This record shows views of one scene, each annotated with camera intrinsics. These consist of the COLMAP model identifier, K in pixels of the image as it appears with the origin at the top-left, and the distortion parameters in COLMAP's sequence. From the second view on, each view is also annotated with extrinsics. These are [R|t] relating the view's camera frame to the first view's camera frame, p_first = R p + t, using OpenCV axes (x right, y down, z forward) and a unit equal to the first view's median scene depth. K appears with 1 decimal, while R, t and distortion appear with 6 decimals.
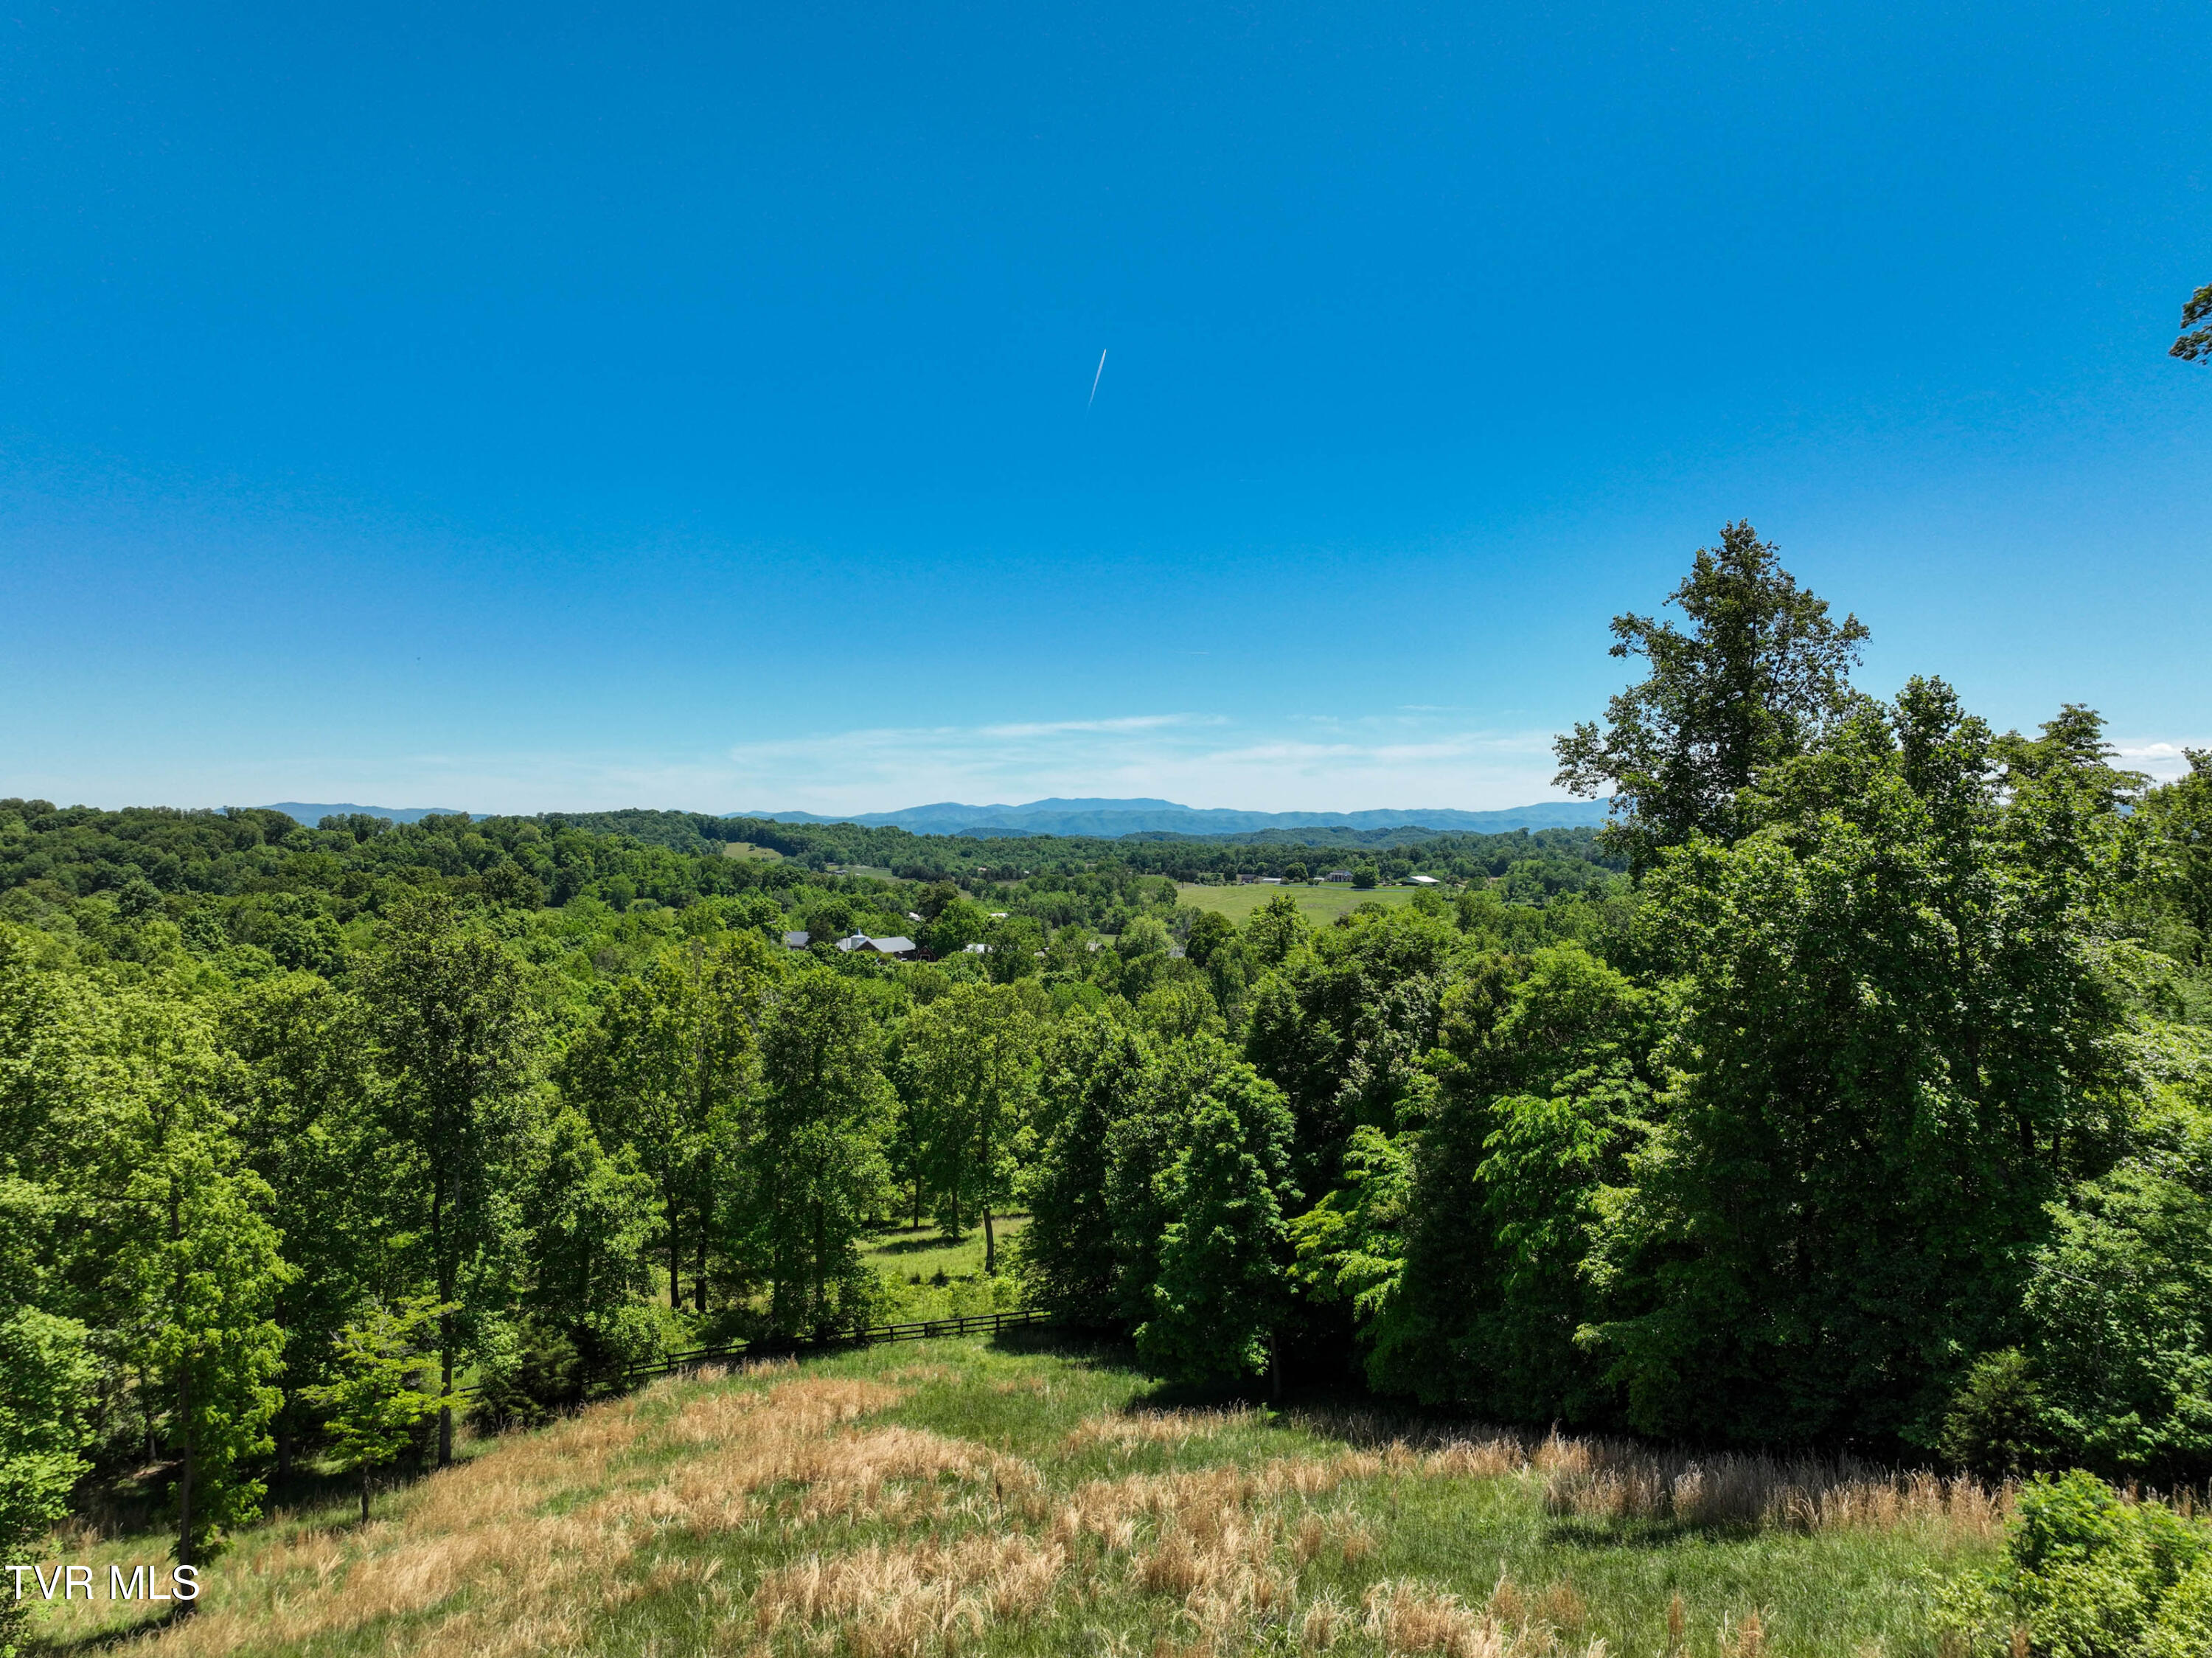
lens RADIAL K [[1551.0, 0, 1113.0], [0, 1551.0, 815.4], [0, 0, 1]] dist [0.001437, 0.012146]
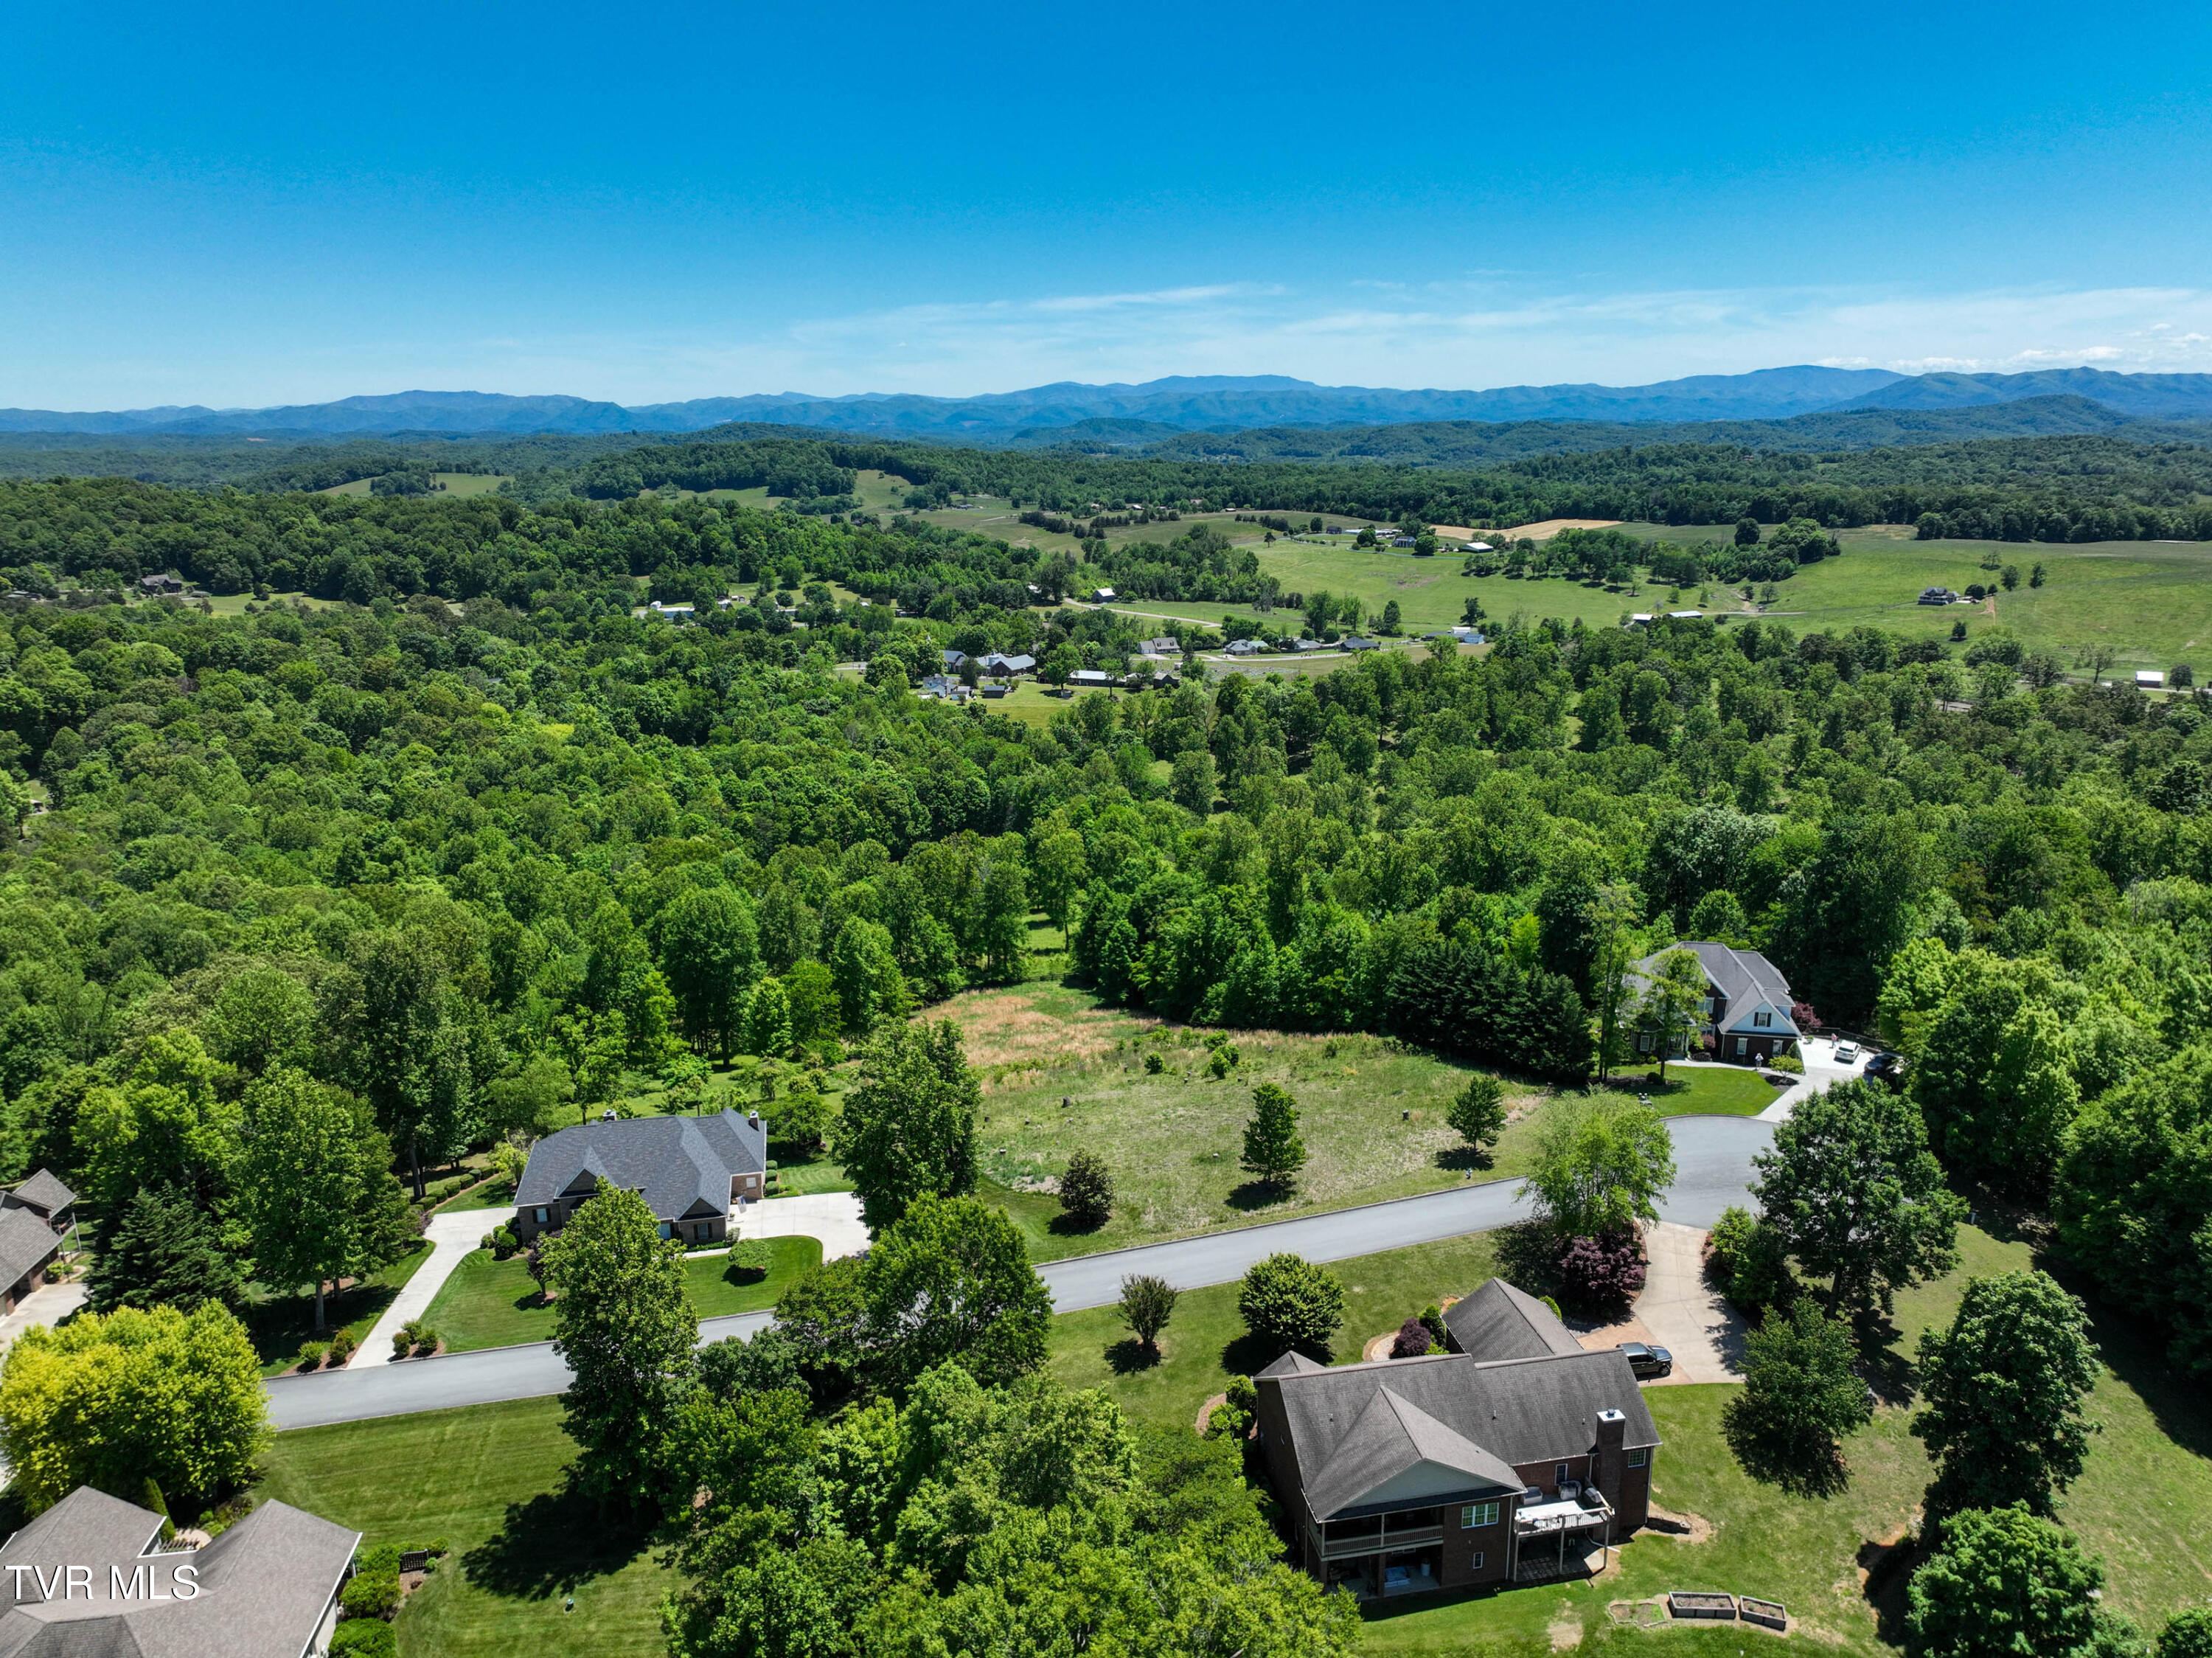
lens RADIAL K [[1551.0, 0, 1112.0], [0, 1551.0, 816.4], [0, 0, 1]] dist [0.001437, 0.012146]
pose [[0.996943, 0.010254, -0.077460, 0.029327], [0.010553, 0.964597, 0.263515, -0.090297], [0.077420, -0.263527, 0.961540, -0.213155]]
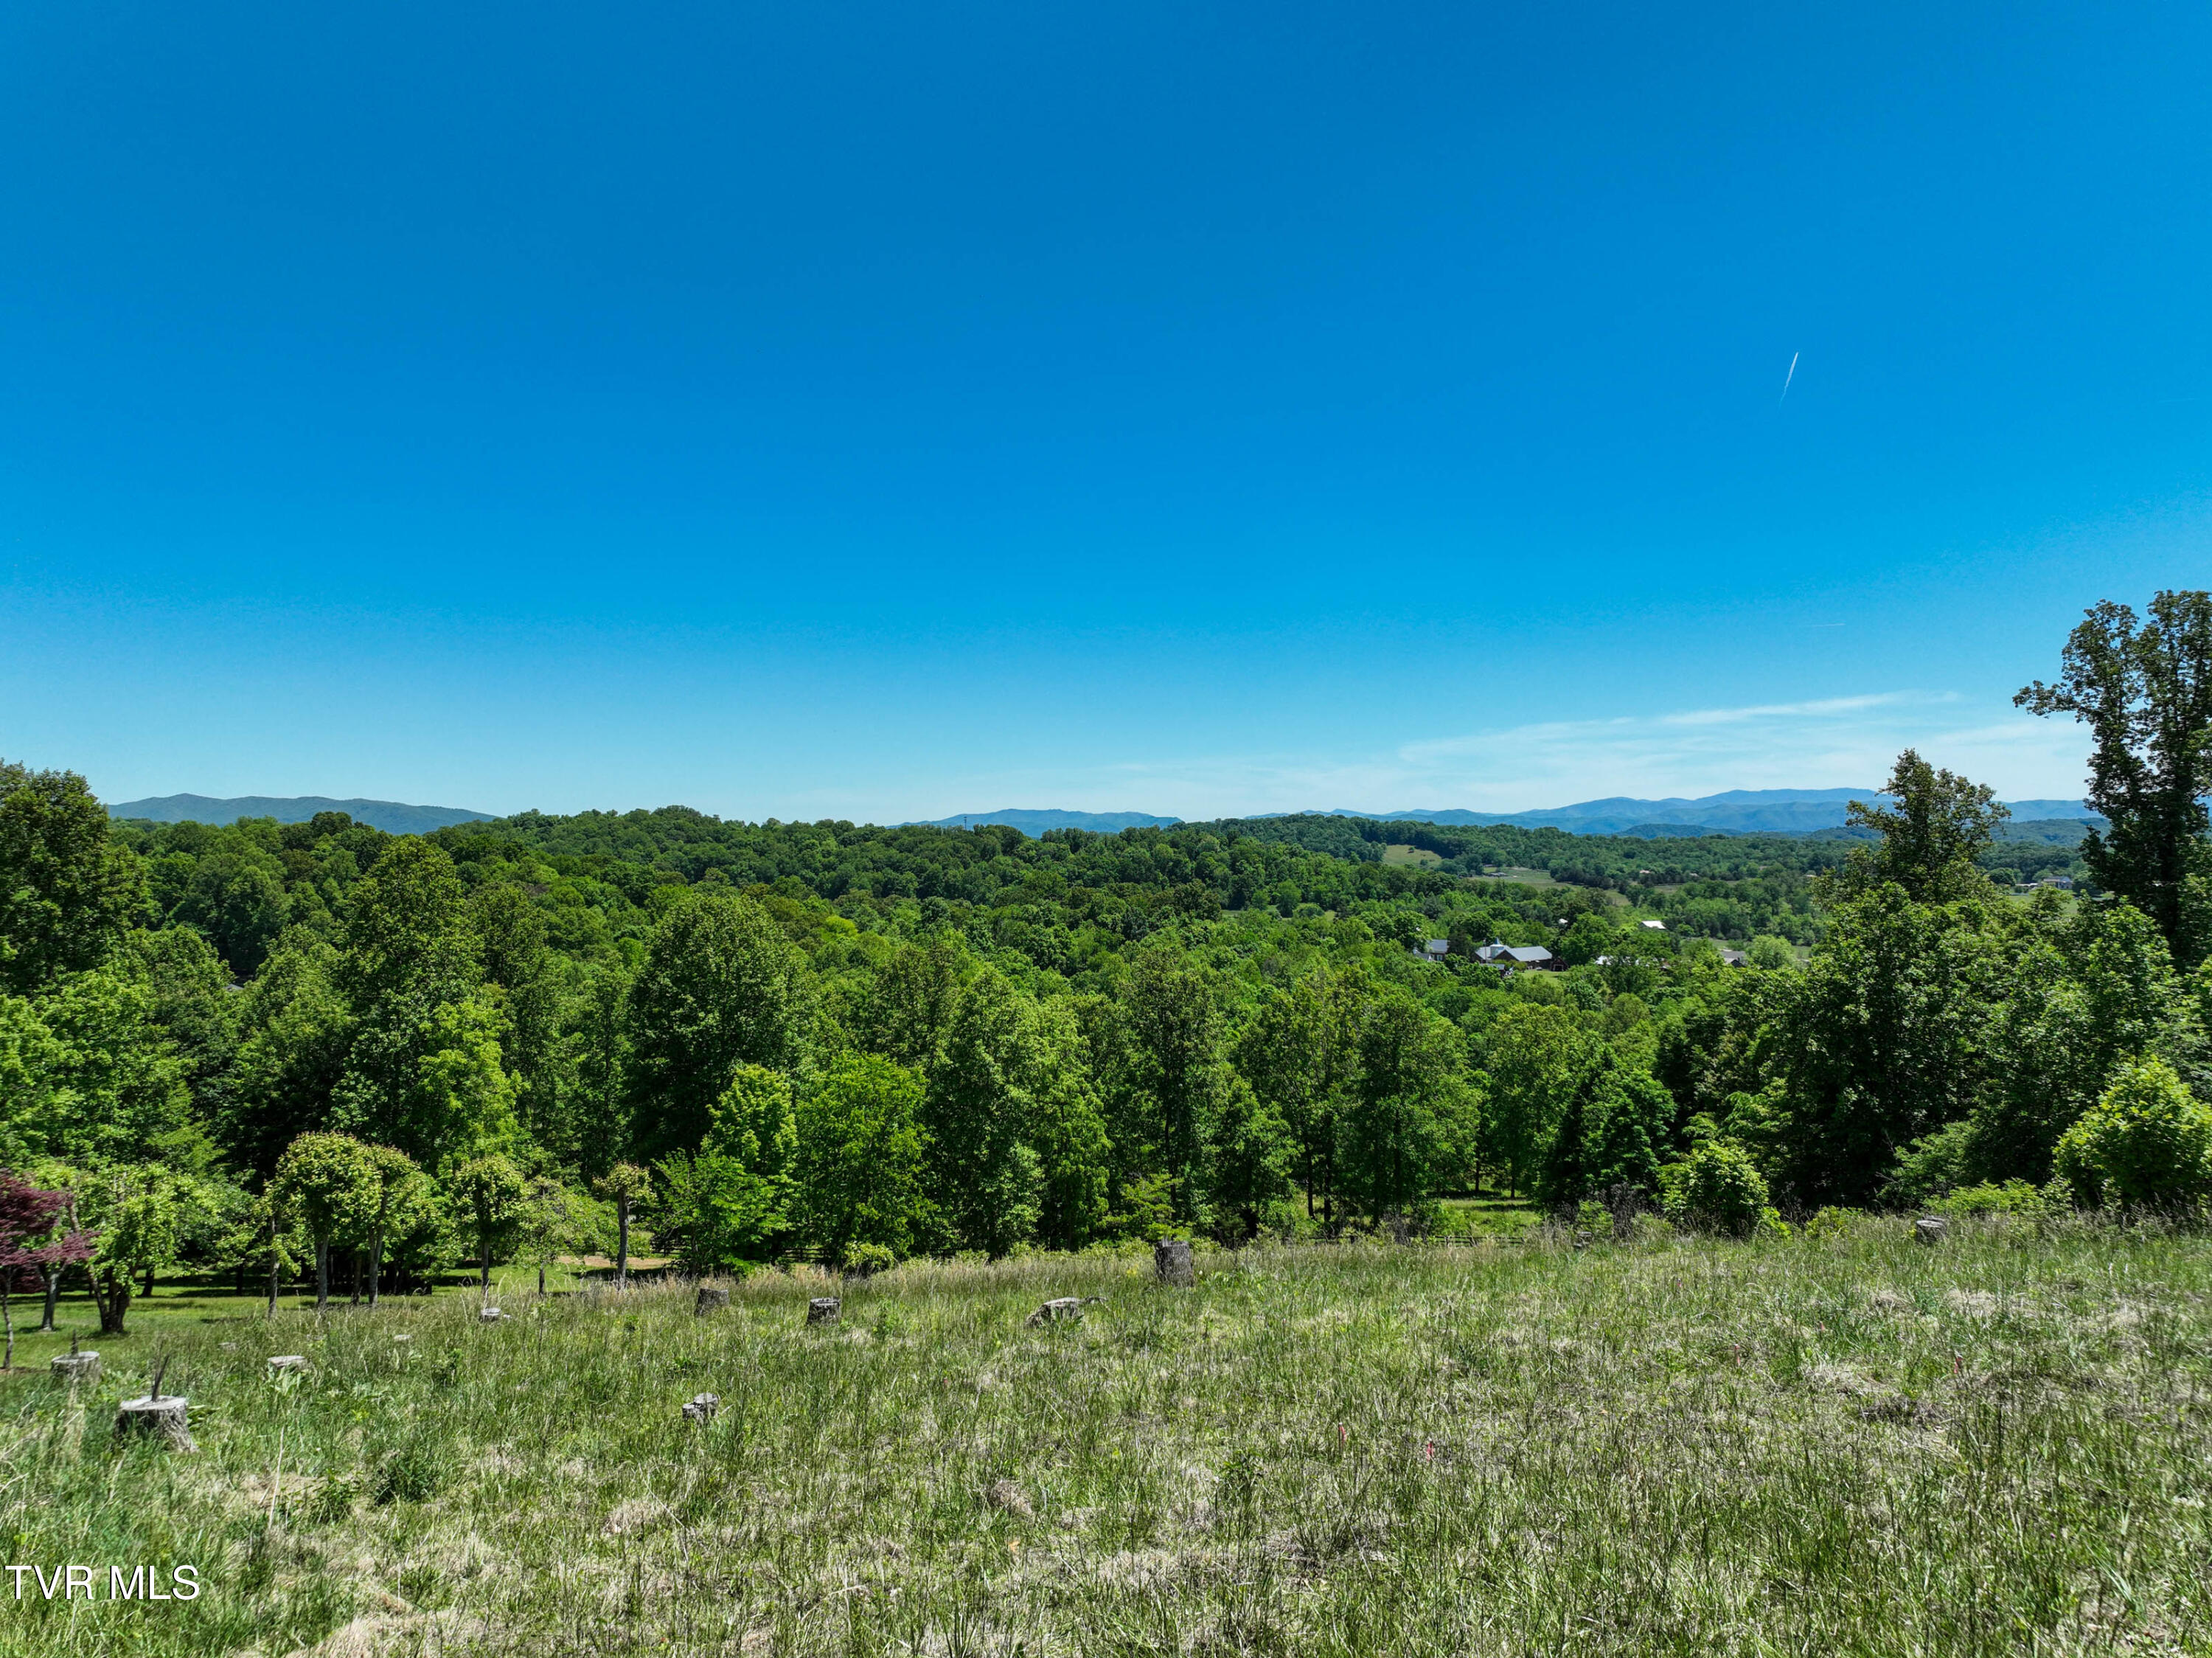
lens RADIAL K [[1551.0, 0, 1117.1], [0, 1551.0, 818.6], [0, 0, 1]] dist [0.001437, 0.012146]
pose [[0.913508, -0.014324, -0.406569, 0.021082], [0.015730, 0.999876, 0.000116, -0.009015], [0.406517, -0.006501, 0.913620, -0.057095]]
